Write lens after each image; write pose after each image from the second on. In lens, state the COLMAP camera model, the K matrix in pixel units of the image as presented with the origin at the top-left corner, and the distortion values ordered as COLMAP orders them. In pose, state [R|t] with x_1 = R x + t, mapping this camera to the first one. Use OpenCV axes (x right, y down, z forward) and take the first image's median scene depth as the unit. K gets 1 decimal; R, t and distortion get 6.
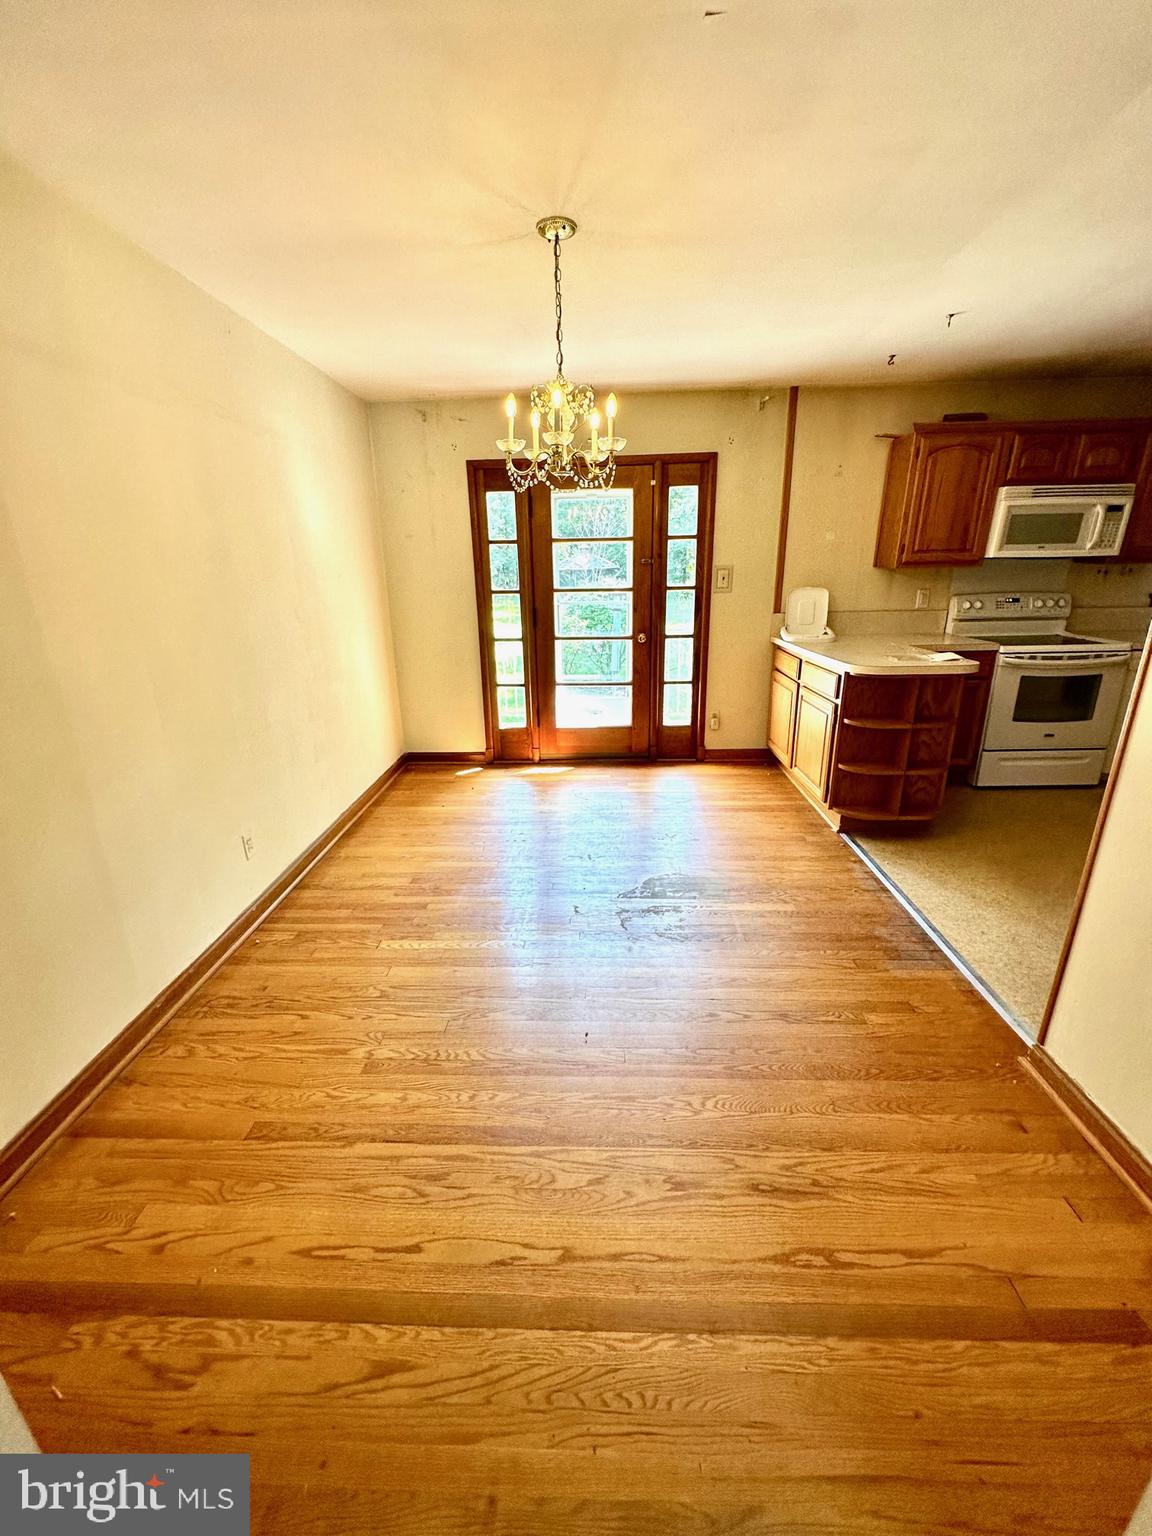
lens RADIAL K [[615.5, 0, 576.0], [0, 615.5, 768.0], [0, 0, 1]] dist [-0.003312, -0.000342]
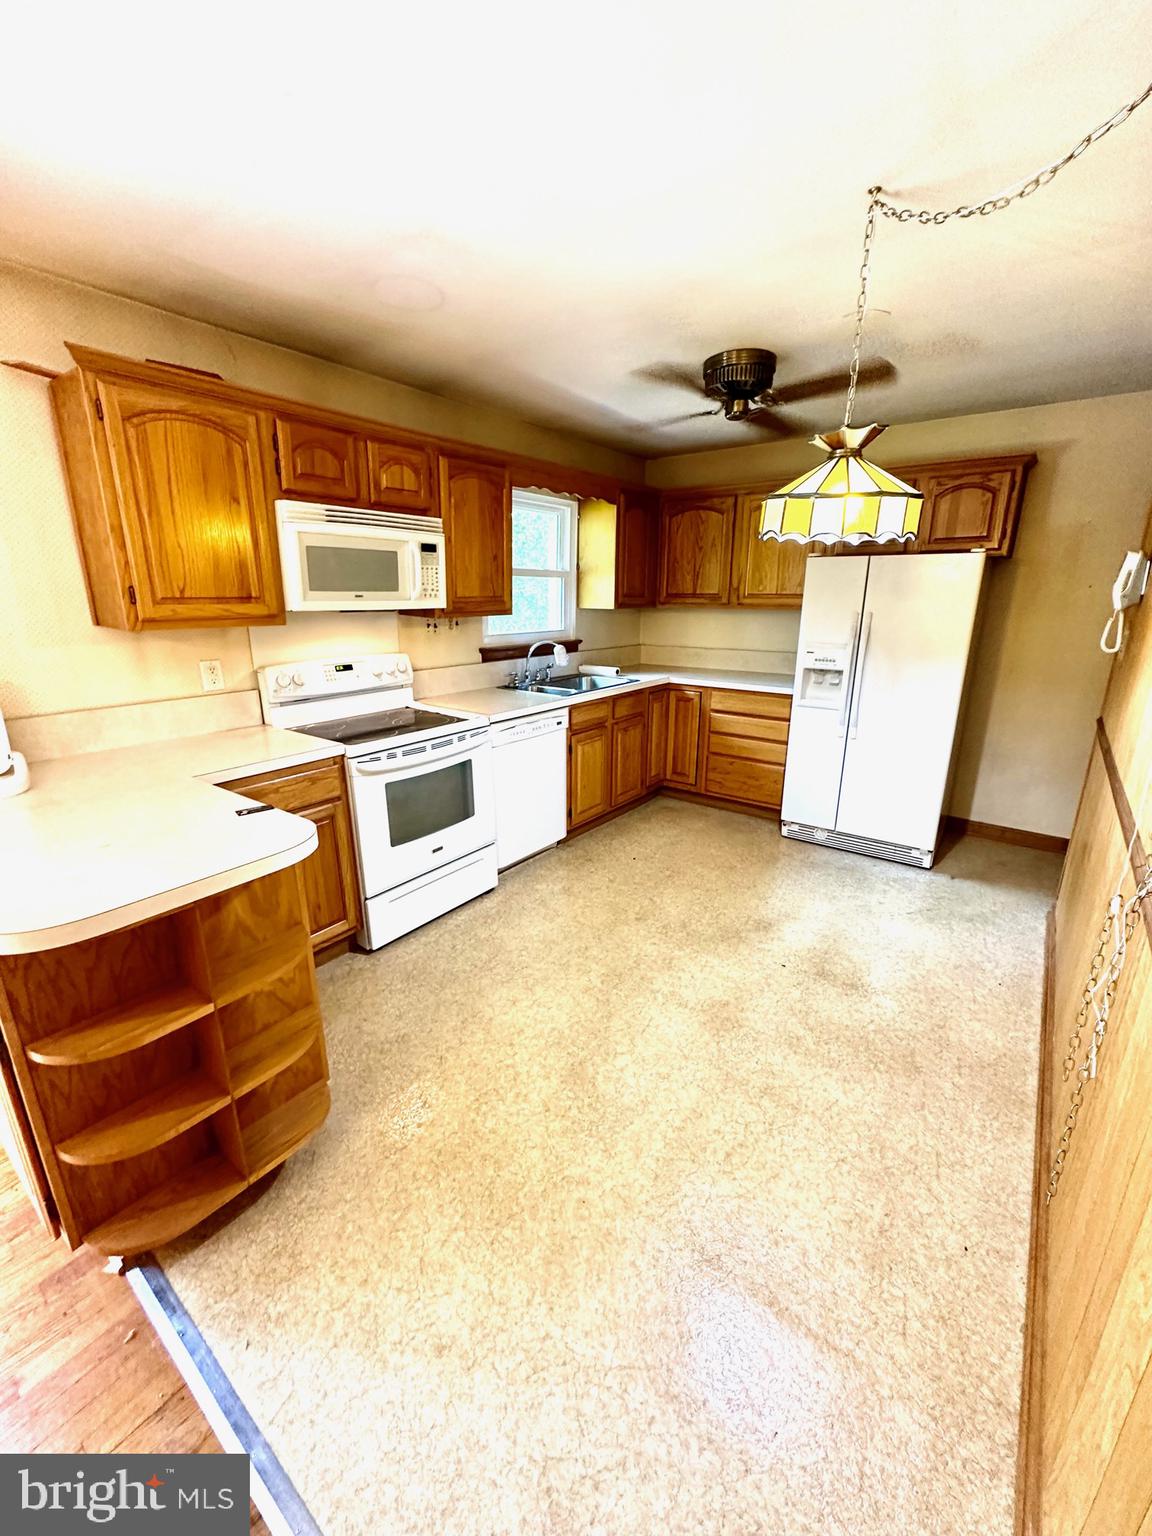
lens RADIAL K [[615.5, 0, 576.0], [0, 615.5, 768.0], [0, 0, 1]] dist [-0.003312, -0.000342]
pose [[0.583290, -0.204048, 0.786217, 0.317360], [0.245133, 0.967023, 0.069110, -0.161077], [-0.774392, 0.152417, 0.614074, 0.416953]]
